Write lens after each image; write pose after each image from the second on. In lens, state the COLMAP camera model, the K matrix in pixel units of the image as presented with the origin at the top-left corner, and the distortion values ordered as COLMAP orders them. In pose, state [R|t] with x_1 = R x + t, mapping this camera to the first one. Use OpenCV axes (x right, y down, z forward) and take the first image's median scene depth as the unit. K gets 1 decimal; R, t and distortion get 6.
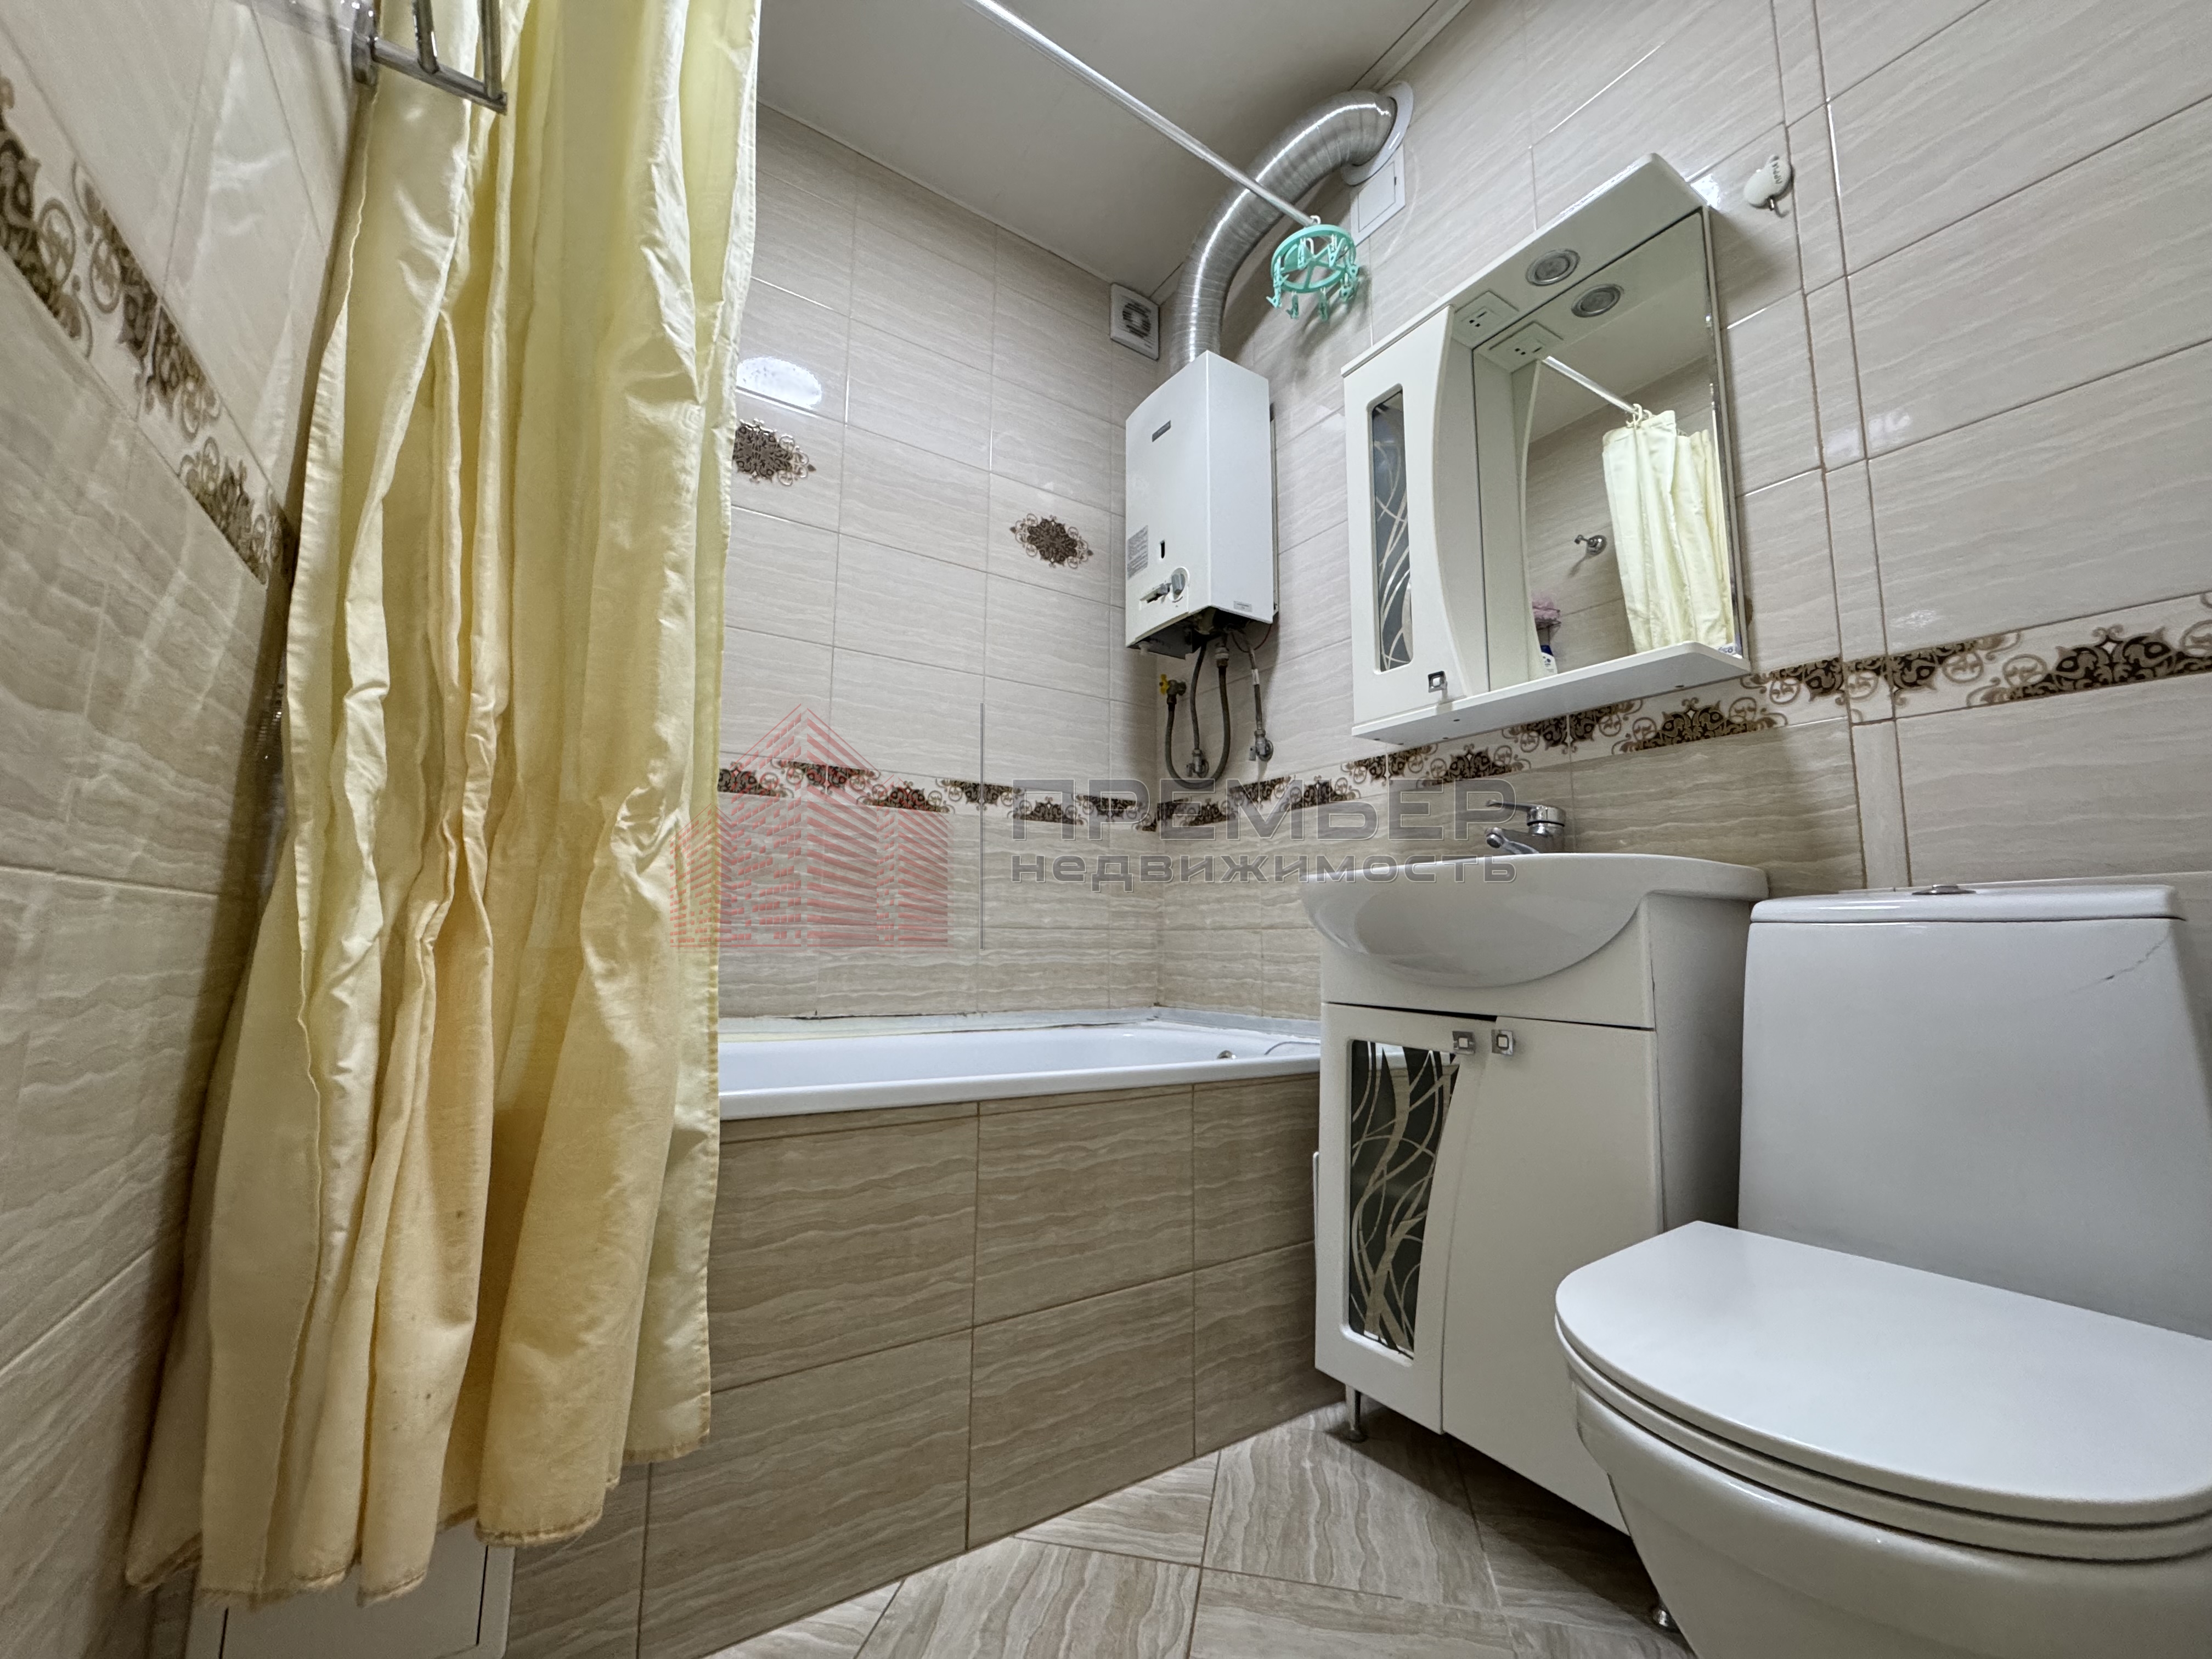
lens RADIAL K [[884.2, 0, 1108.1], [0, 884.2, 830.0], [0, 0, 1]] dist [-0.001874, -0.000415]
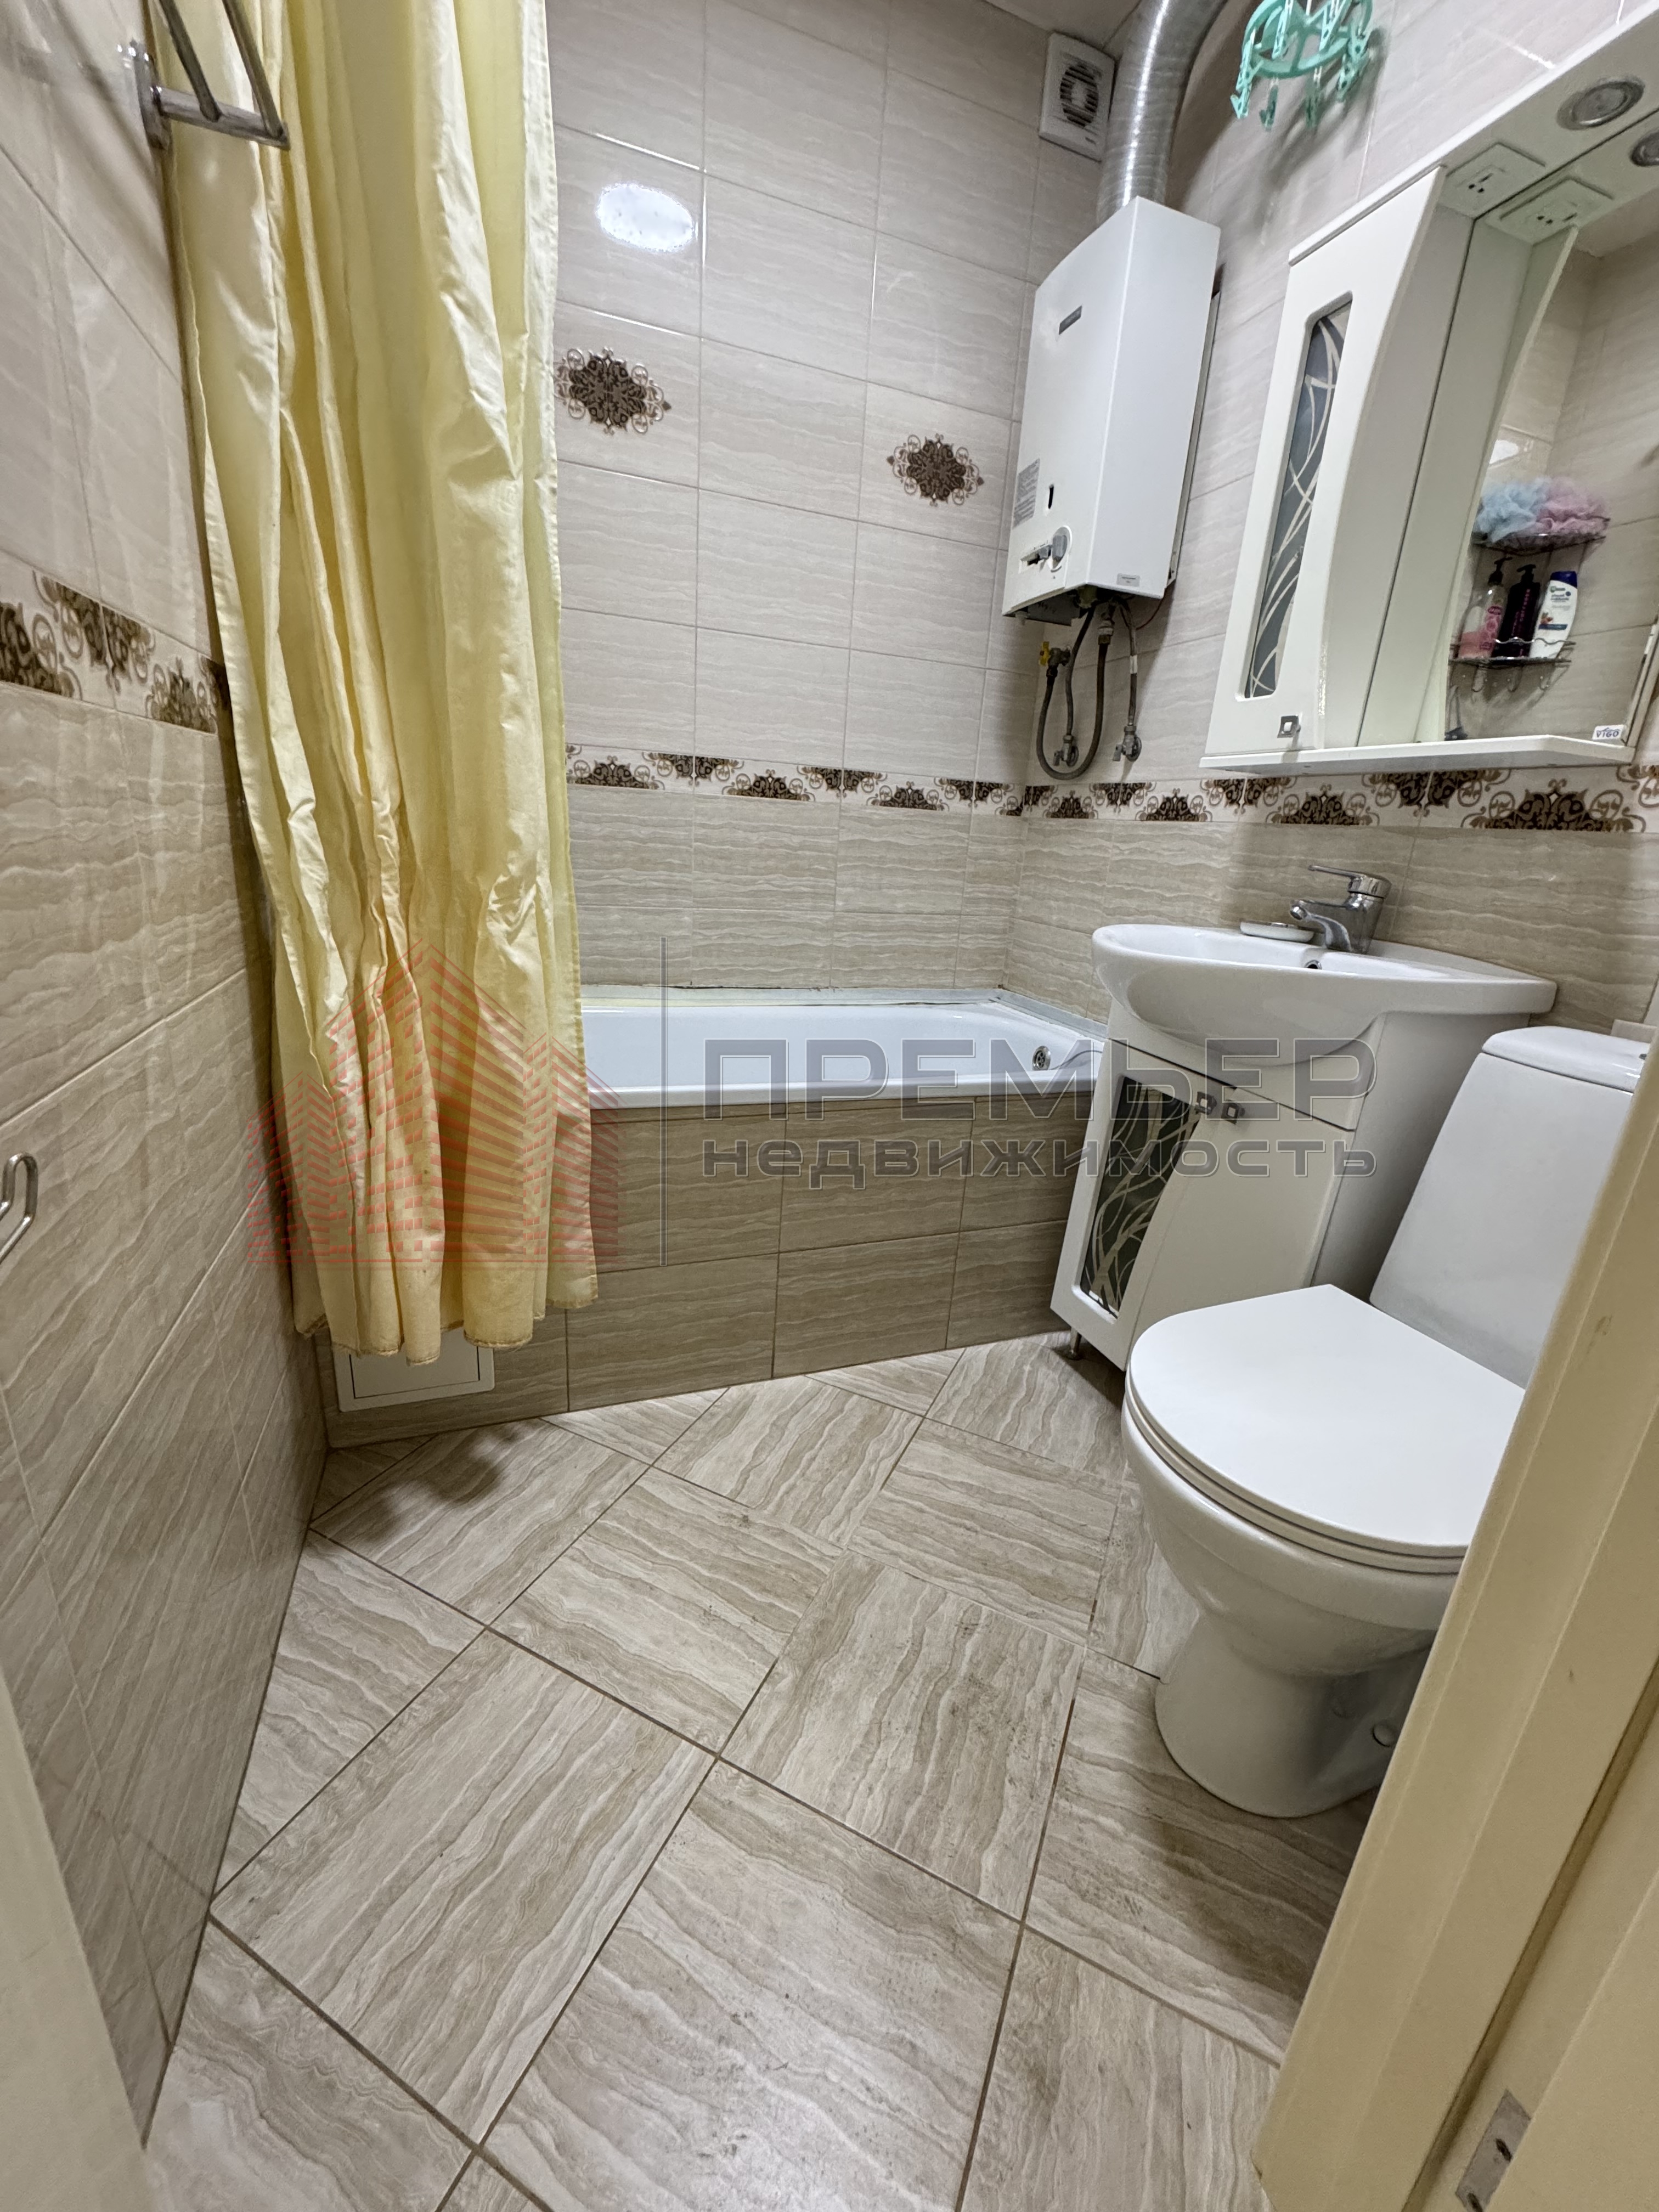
lens RADIAL K [[885.1, 0, 837.6], [0, 885.1, 1106.5], [0, 0, 1]] dist [-0.000412, 0.000422]
pose [[0.972962, 0.121833, -0.196216, 0.157647], [-0.028975, 0.907231, 0.419633, -0.202099], [0.229139, -0.402602, 0.886232, -0.105137]]
